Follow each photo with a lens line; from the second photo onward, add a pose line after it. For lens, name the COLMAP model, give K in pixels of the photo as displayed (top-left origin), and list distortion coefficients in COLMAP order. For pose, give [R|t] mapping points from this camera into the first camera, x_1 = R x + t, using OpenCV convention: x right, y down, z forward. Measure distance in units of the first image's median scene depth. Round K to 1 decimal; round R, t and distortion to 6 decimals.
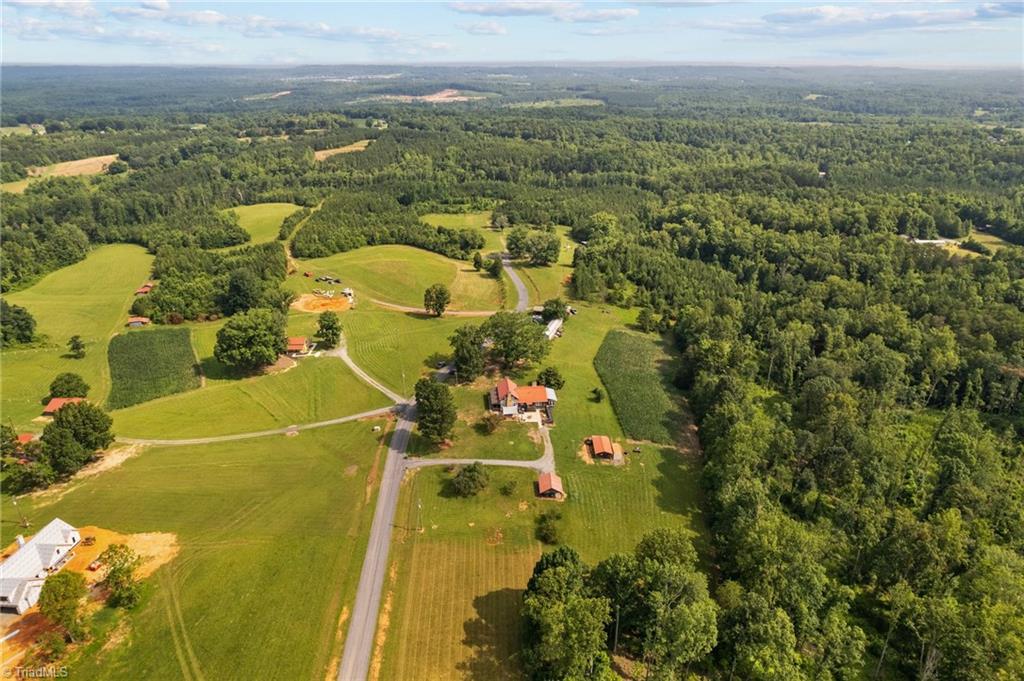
lens RADIAL K [[655.9, 0, 516.8], [0, 655.9, 343.3], [0, 0, 1]] dist [-0.024702, 0.006486]
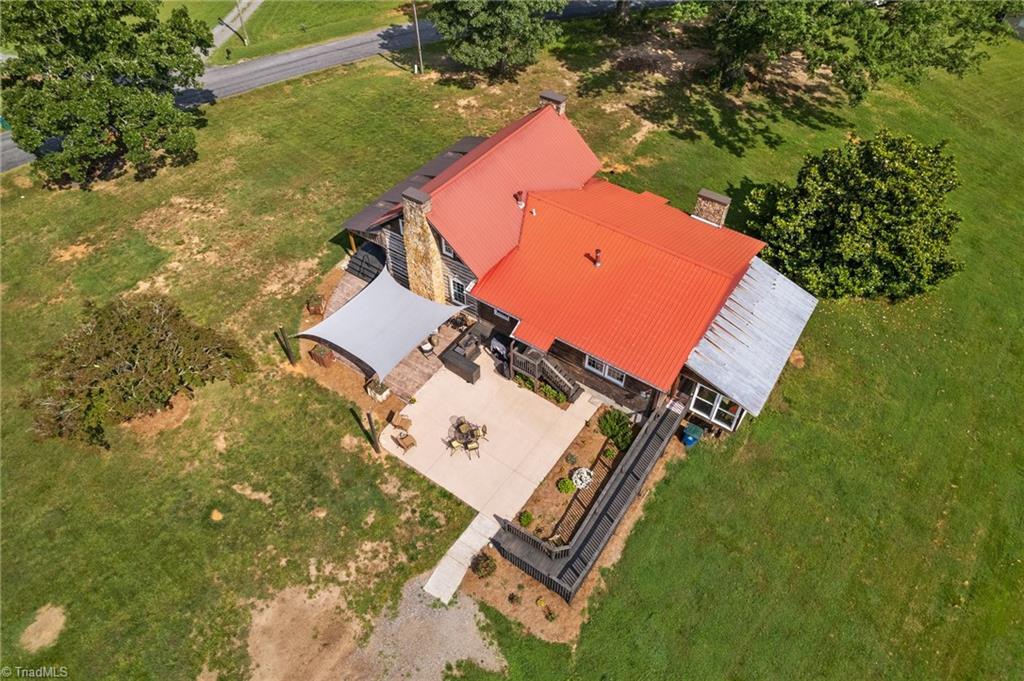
lens RADIAL K [[655.9, 0, 512.7], [0, 655.9, 341.3], [0, 0, 1]] dist [-0.024702, 0.006486]
pose [[0.765676, 0.483368, -0.424377, 0.066546], [-0.260577, 0.836295, 0.482401, 0.024791], [0.588081, -0.258780, 0.766285, 0.805329]]
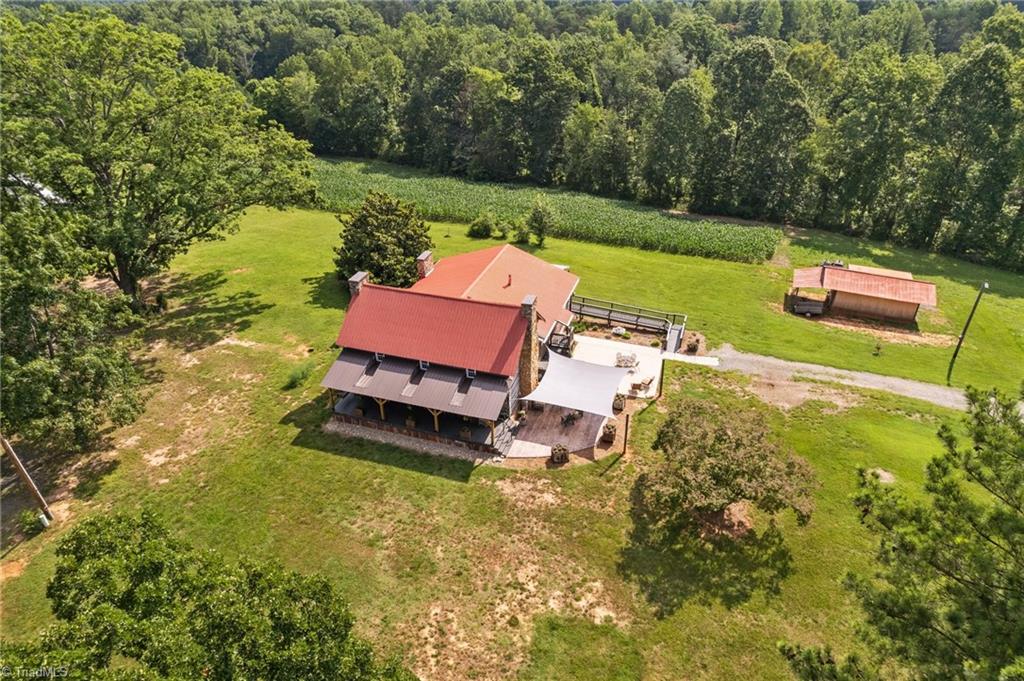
lens RADIAL K [[655.9, 0, 515.6], [0, 655.9, 338.2], [0, 0, 1]] dist [-0.024702, 0.006486]
pose [[0.391100, -0.459443, 0.797467, -0.142784], [0.365014, 0.872856, 0.323863, 0.020961], [-0.844870, 0.164424, 0.509077, 0.817847]]
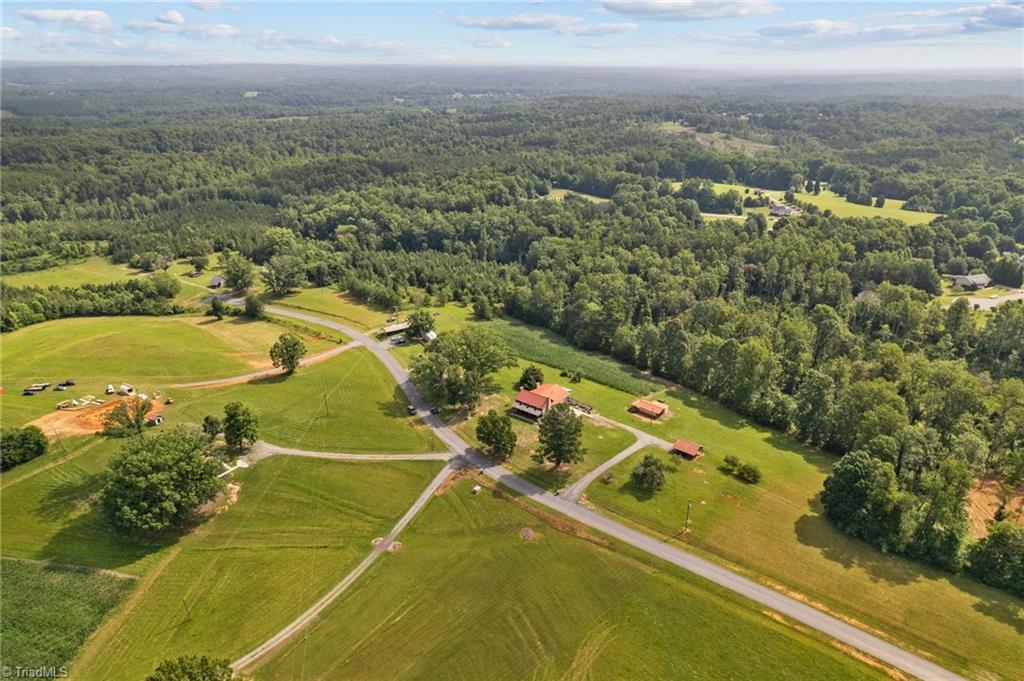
lens RADIAL K [[655.9, 0, 510.7], [0, 655.9, 338.0], [0, 0, 1]] dist [-0.024702, 0.006486]
pose [[0.678808, -0.291333, 0.674051, -0.614594], [0.294048, 0.948964, 0.114031, -0.124560], [-0.672871, 0.120798, 0.729831, 0.279393]]
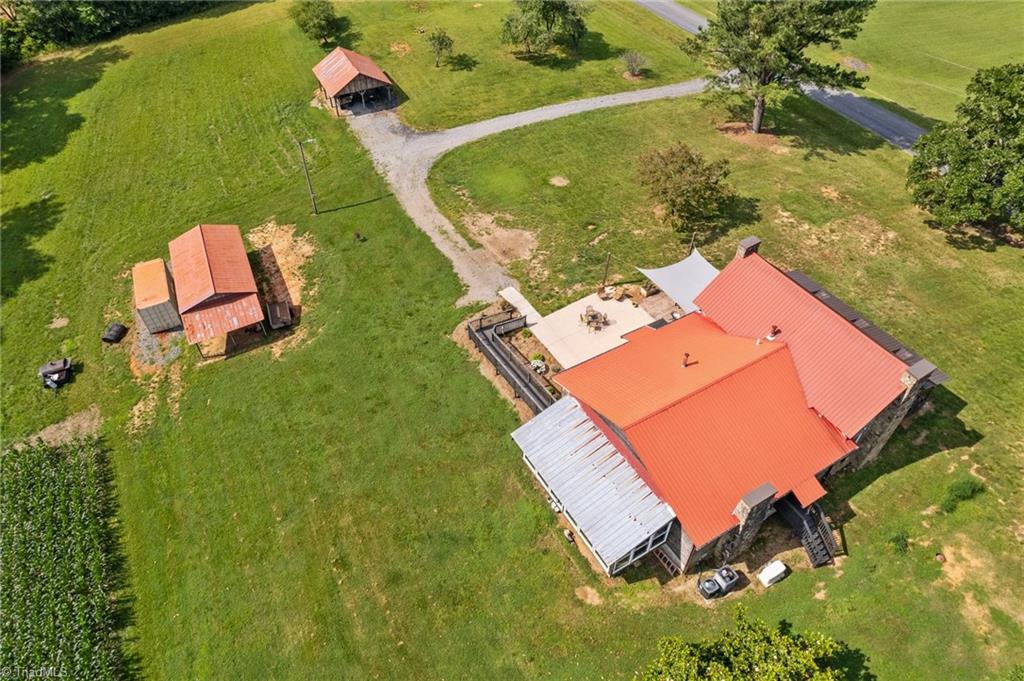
lens RADIAL K [[655.9, 0, 517.9], [0, 655.9, 340.8], [0, 0, 1]] dist [-0.024702, 0.006486]
pose [[-0.900802, 0.303021, -0.311020, 0.093124], [-0.174643, 0.402951, 0.898404, -0.054300], [0.397561, 0.863602, -0.310059, 0.940552]]
